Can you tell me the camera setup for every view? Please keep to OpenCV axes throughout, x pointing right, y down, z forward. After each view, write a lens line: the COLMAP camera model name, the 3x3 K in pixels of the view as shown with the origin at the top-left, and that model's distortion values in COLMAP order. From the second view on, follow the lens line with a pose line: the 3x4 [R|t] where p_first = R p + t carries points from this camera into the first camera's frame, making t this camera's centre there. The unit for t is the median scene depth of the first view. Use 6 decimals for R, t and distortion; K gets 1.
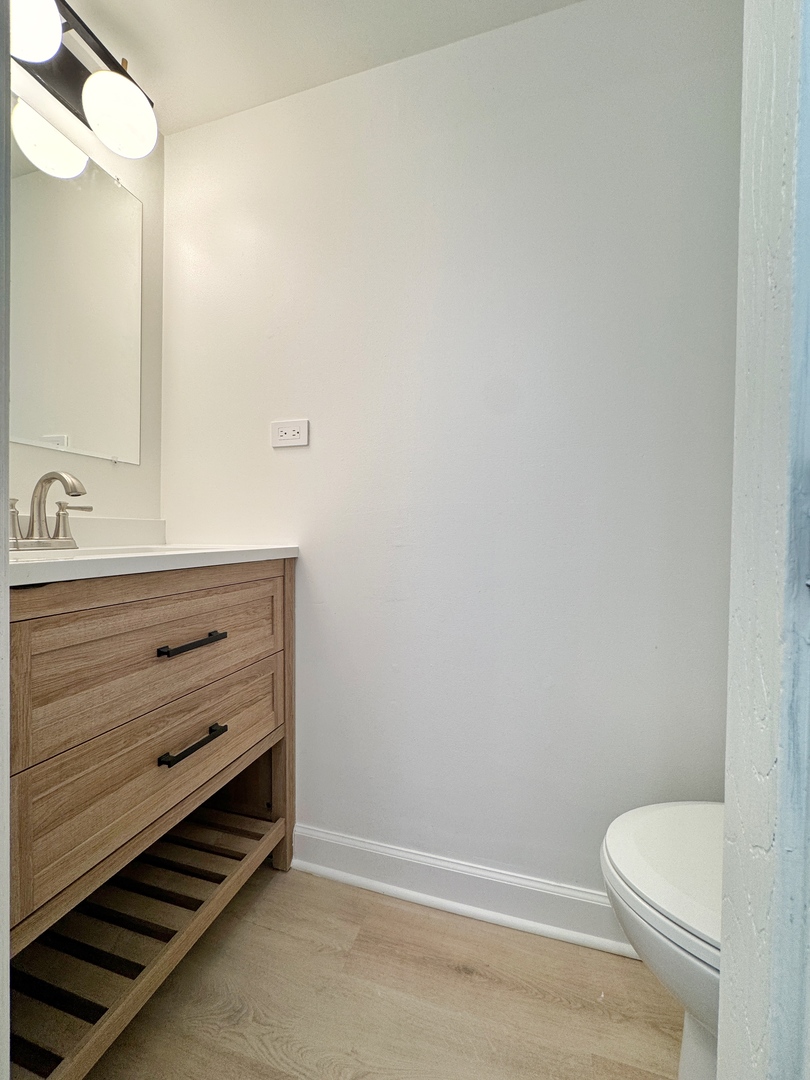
lens RADIAL K [[429.0, 0, 404.7], [0, 429.0, 538.5], [0, 0, 1]] dist [-0.000758, -0.000009]
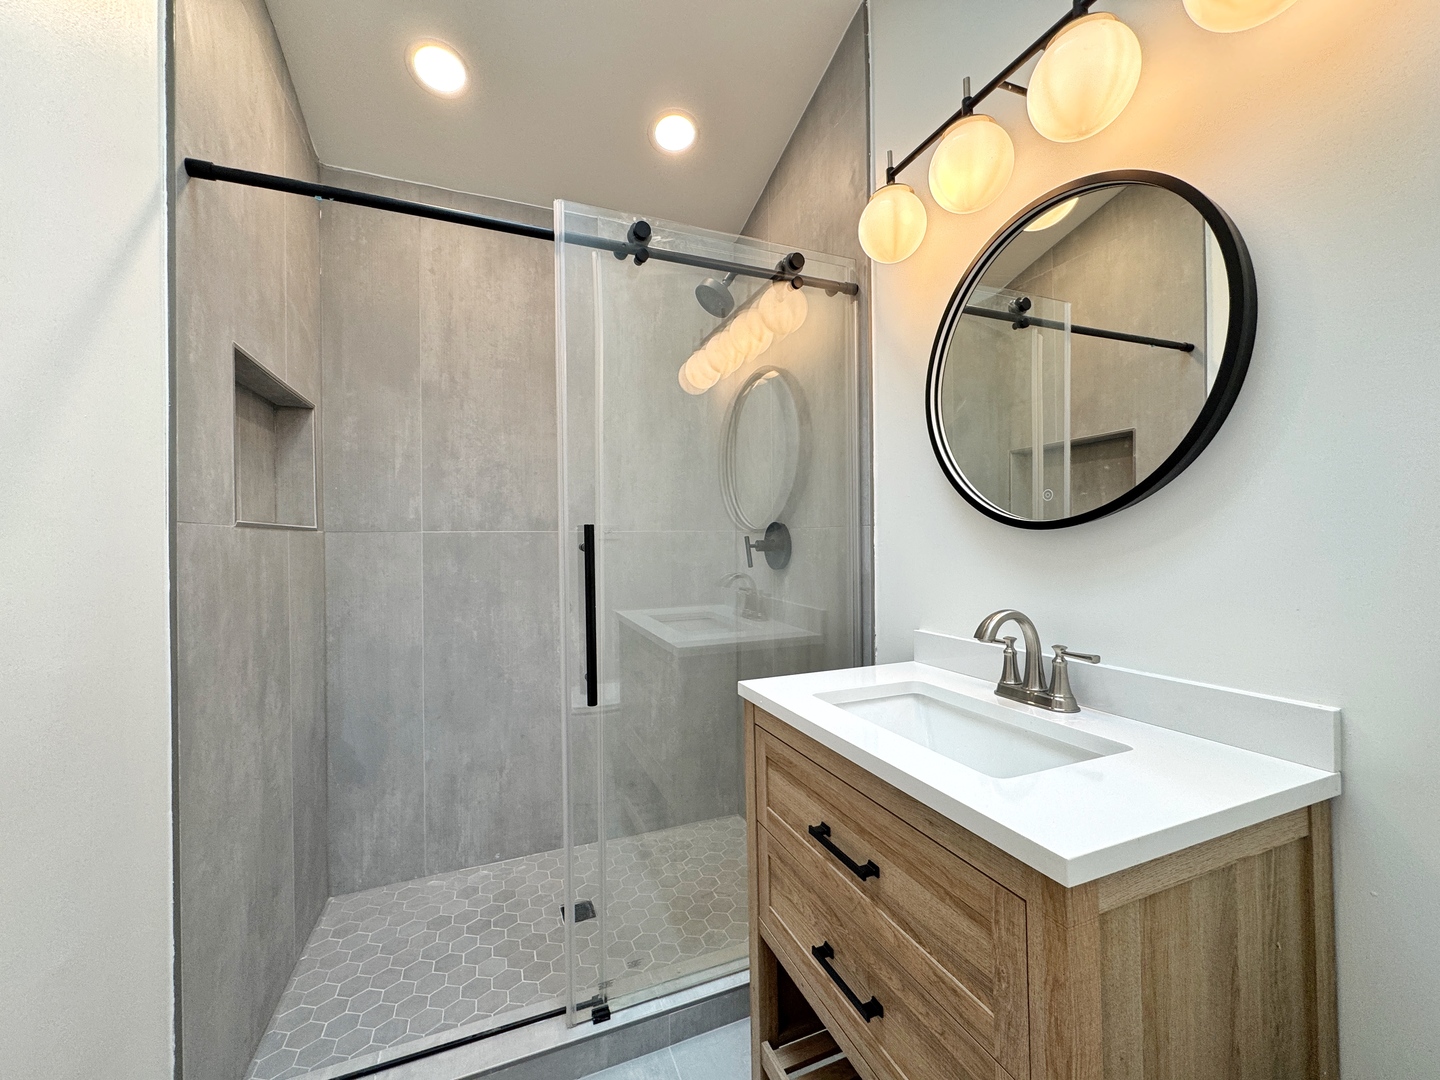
lens RADIAL K [[573.0, 0, 721.4], [0, 573.0, 538.1], [0, 0, 1]] dist [-0.003935, 0.000742]
pose [[-0.776162, 0.002719, -0.630528, 0.315634], [0.004080, 0.999991, -0.000711, -0.301123], [0.630521, -0.003125, -0.776166, 1.541830]]
